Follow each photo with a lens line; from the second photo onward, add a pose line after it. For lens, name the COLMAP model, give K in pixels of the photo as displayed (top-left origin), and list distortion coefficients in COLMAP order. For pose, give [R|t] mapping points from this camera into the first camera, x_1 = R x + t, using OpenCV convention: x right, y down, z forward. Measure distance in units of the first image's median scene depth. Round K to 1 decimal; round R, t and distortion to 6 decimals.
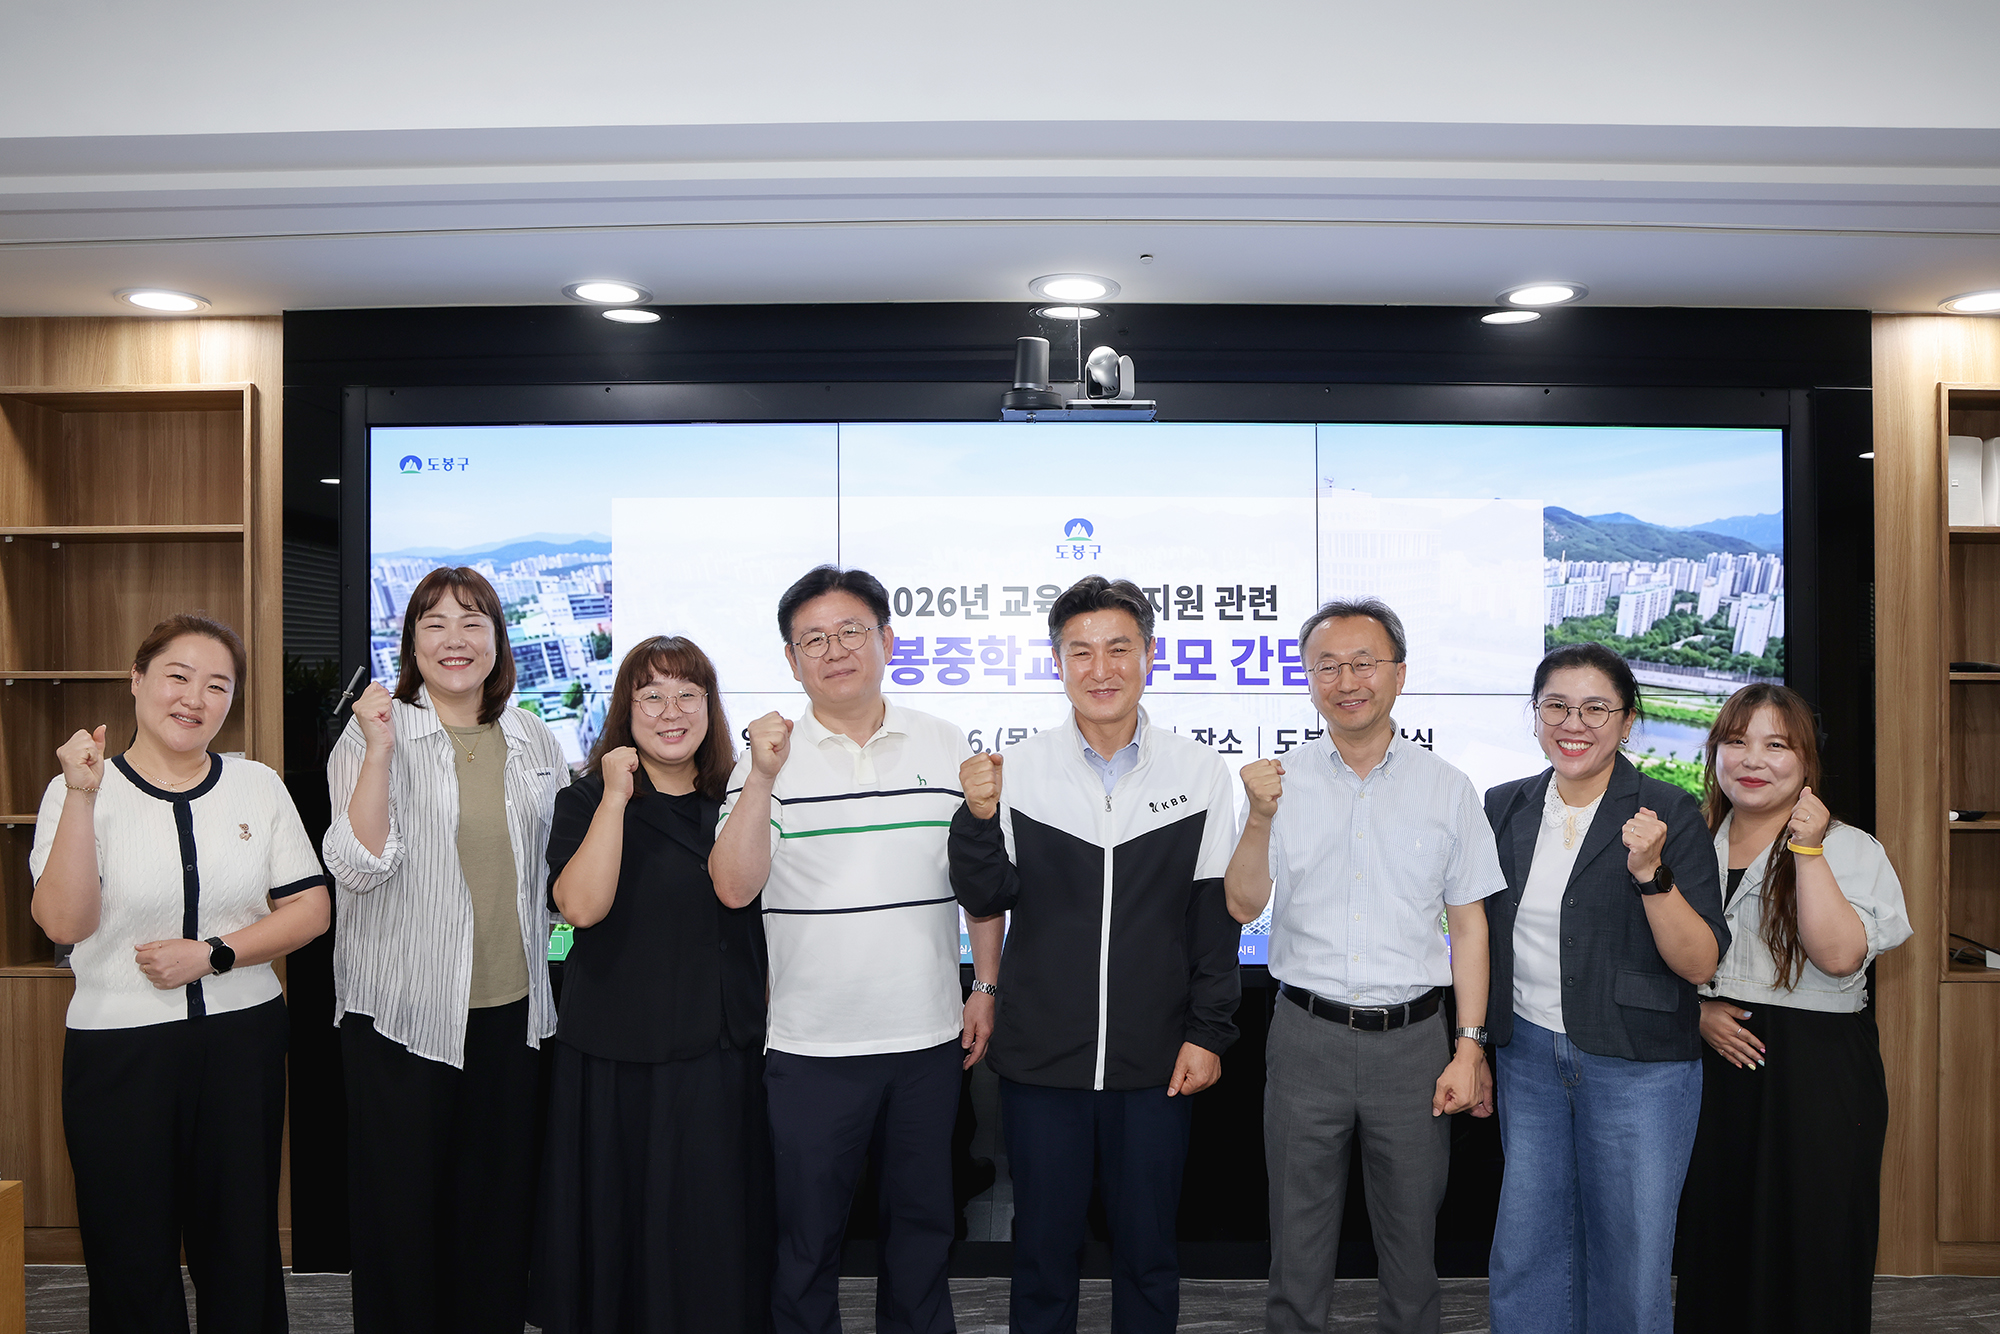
lens RADIAL K [[1874.0, 0, 1000.0], [0, 1874.0, 667.0], [0, 0, 1]] dist [-0.079990, 0.029645]
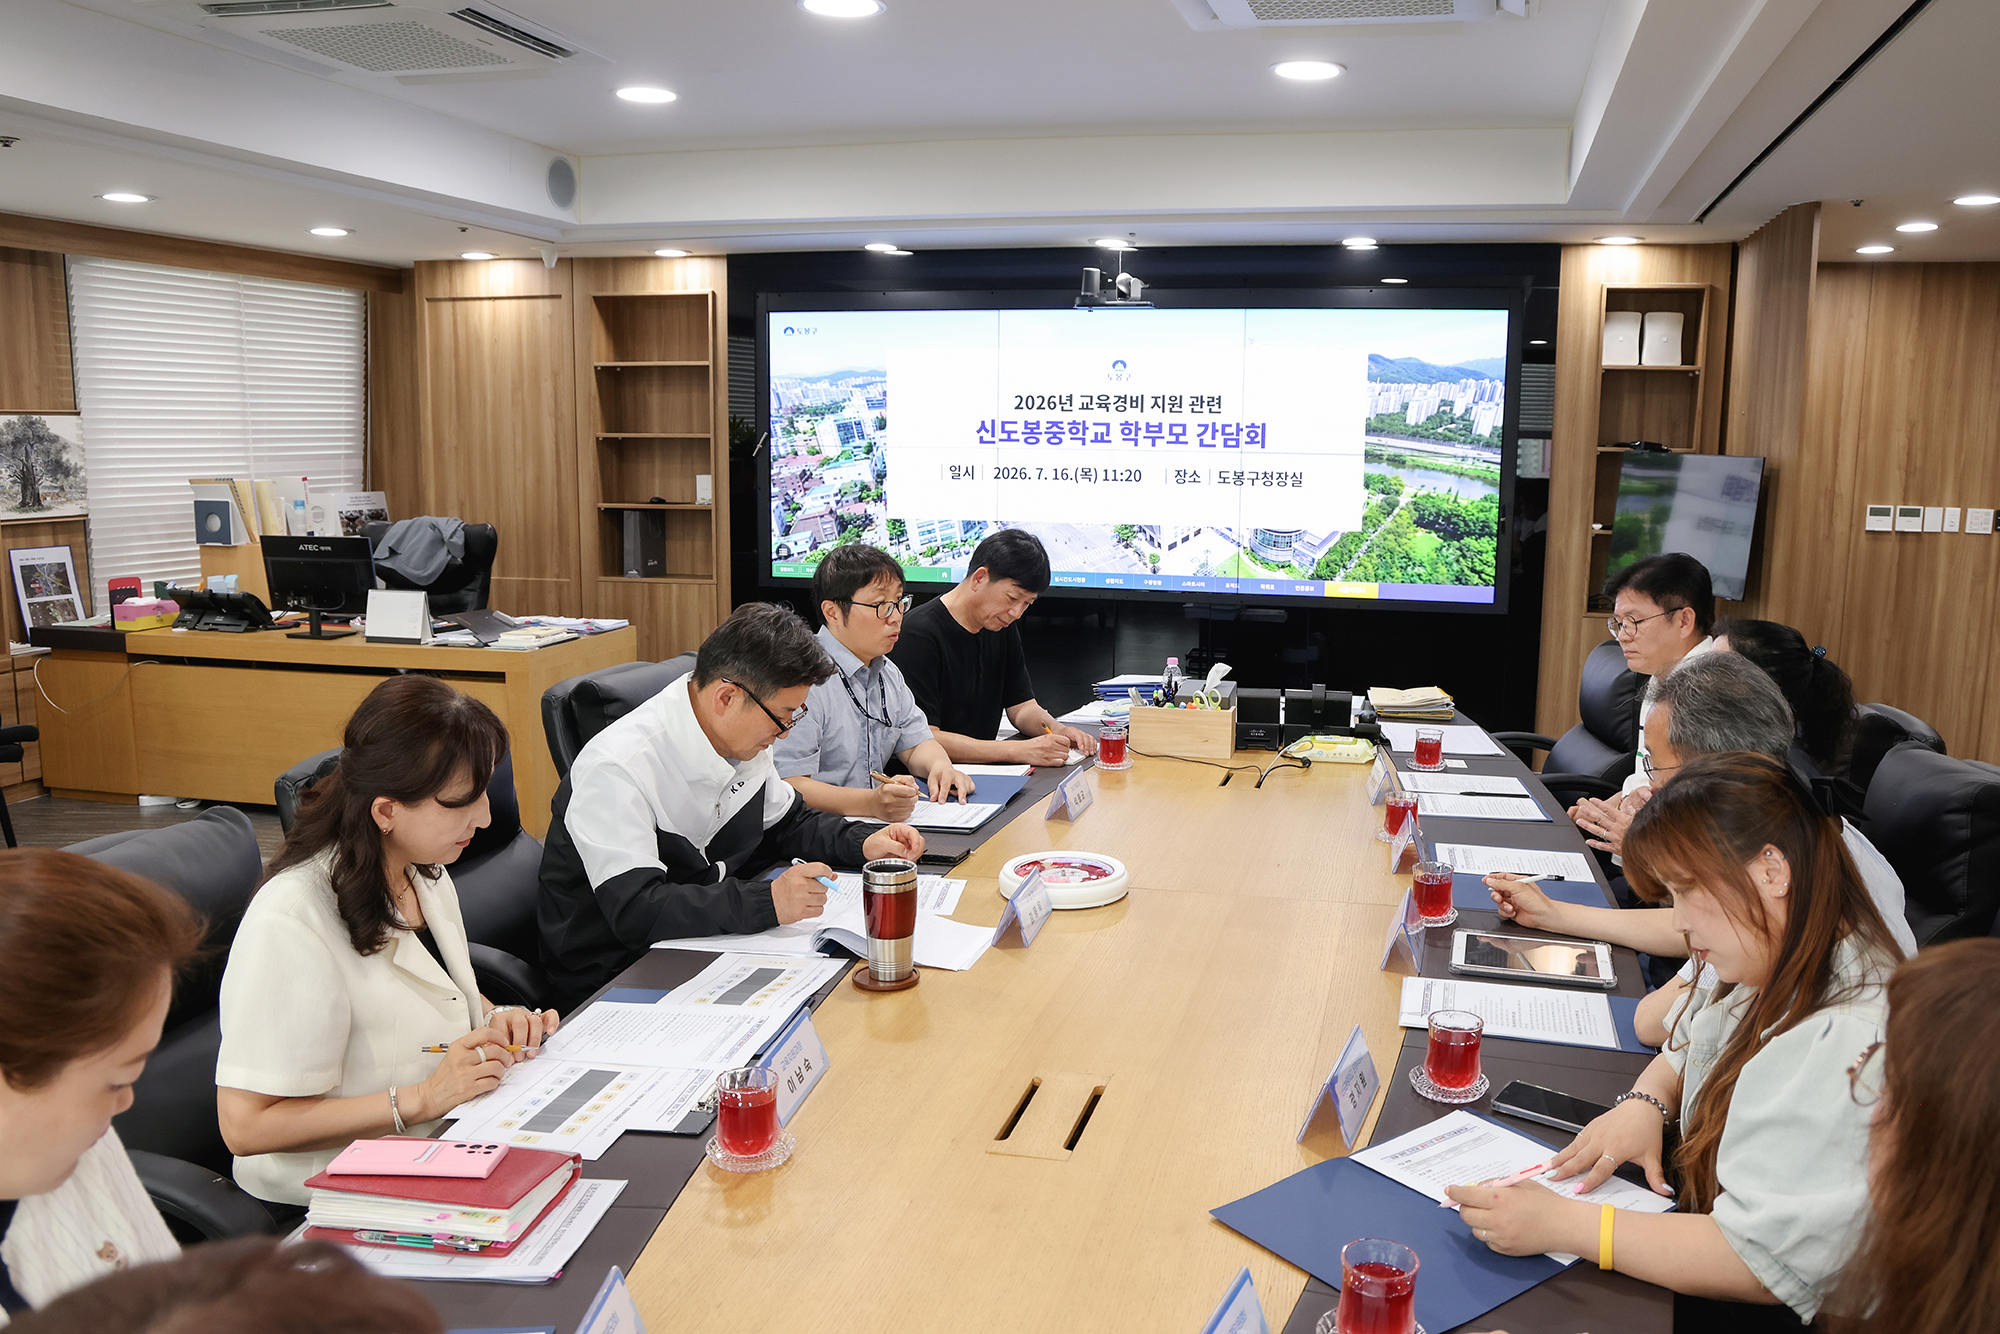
lens RADIAL K [[1874.0, 0, 1000.0], [0, 1874.0, 667.0], [0, 0, 1]] dist [-0.079990, 0.029645]
pose [[0.974668, 0.038611, -0.220299, 0.359249], [-0.008736, 0.990806, 0.135007, -0.024431], [0.223486, -0.129663, 0.966044, -0.933290]]
